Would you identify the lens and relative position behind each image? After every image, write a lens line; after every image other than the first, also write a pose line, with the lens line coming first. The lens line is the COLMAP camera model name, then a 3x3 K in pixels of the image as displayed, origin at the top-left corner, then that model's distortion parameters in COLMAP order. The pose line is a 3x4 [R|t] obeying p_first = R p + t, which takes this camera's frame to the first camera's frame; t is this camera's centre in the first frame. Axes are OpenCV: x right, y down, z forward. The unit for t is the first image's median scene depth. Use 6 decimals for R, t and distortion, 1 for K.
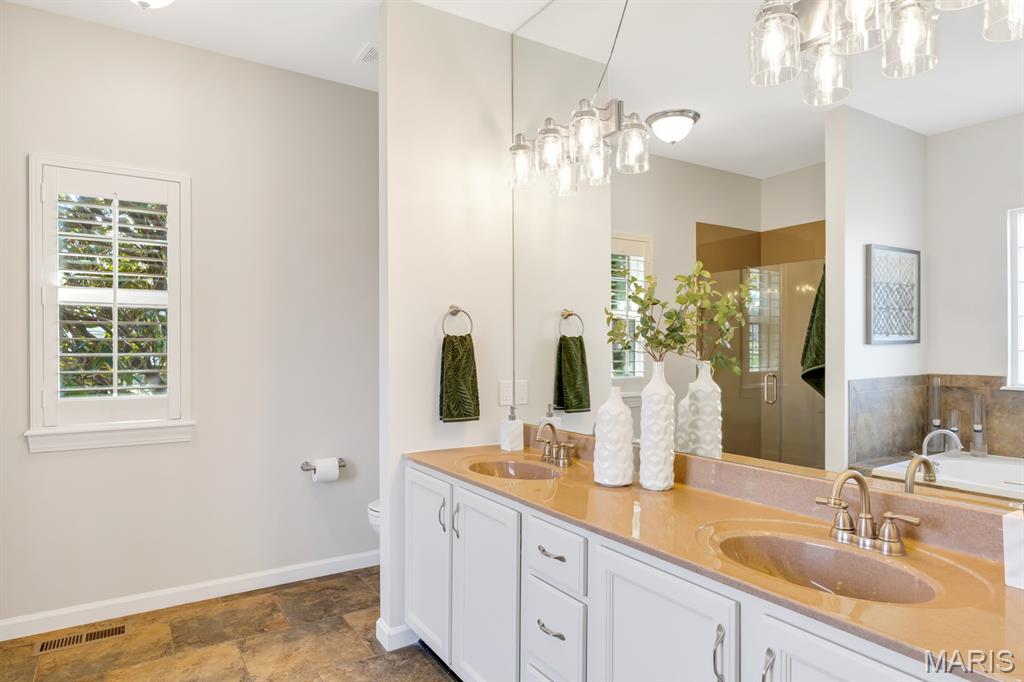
lens RADIAL K [[610.0, 0, 513.8], [0, 610.0, 341.9], [0, 0, 1]] dist [0.008881, 0.000009]
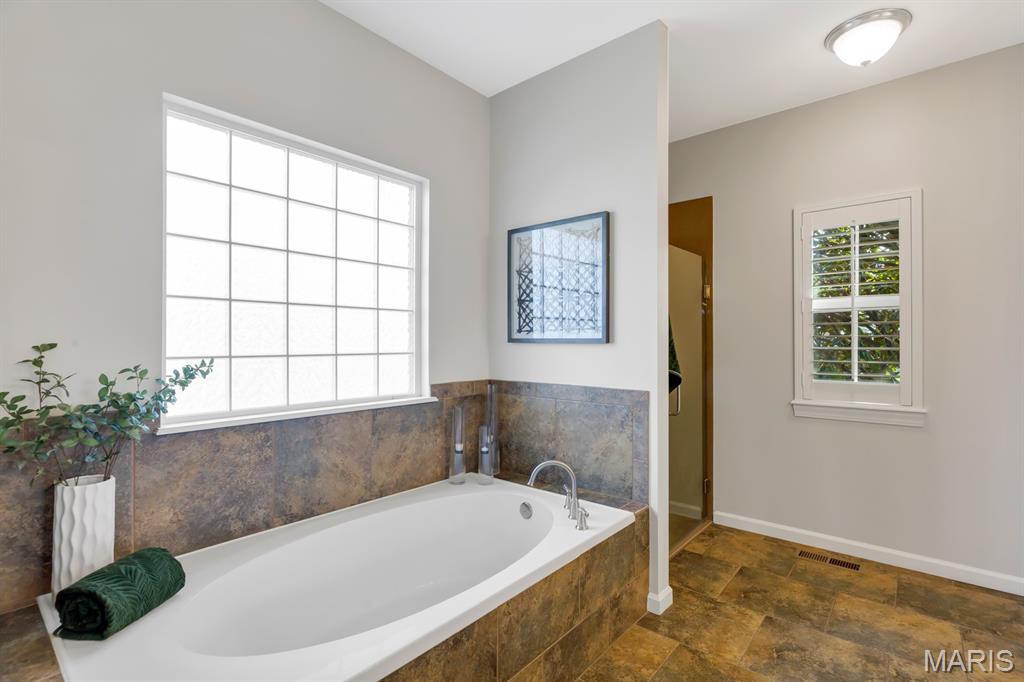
lens RADIAL K [[481.9, 0, 512.9], [0, 481.9, 341.8], [0, 0, 1]] dist [-0.000436, 0.000516]
pose [[0.287915, -0.001202, -0.957655, 0.101458], [0.008973, 0.999959, 0.001443, -0.000905], [0.957614, -0.009008, 0.287914, 0.041884]]
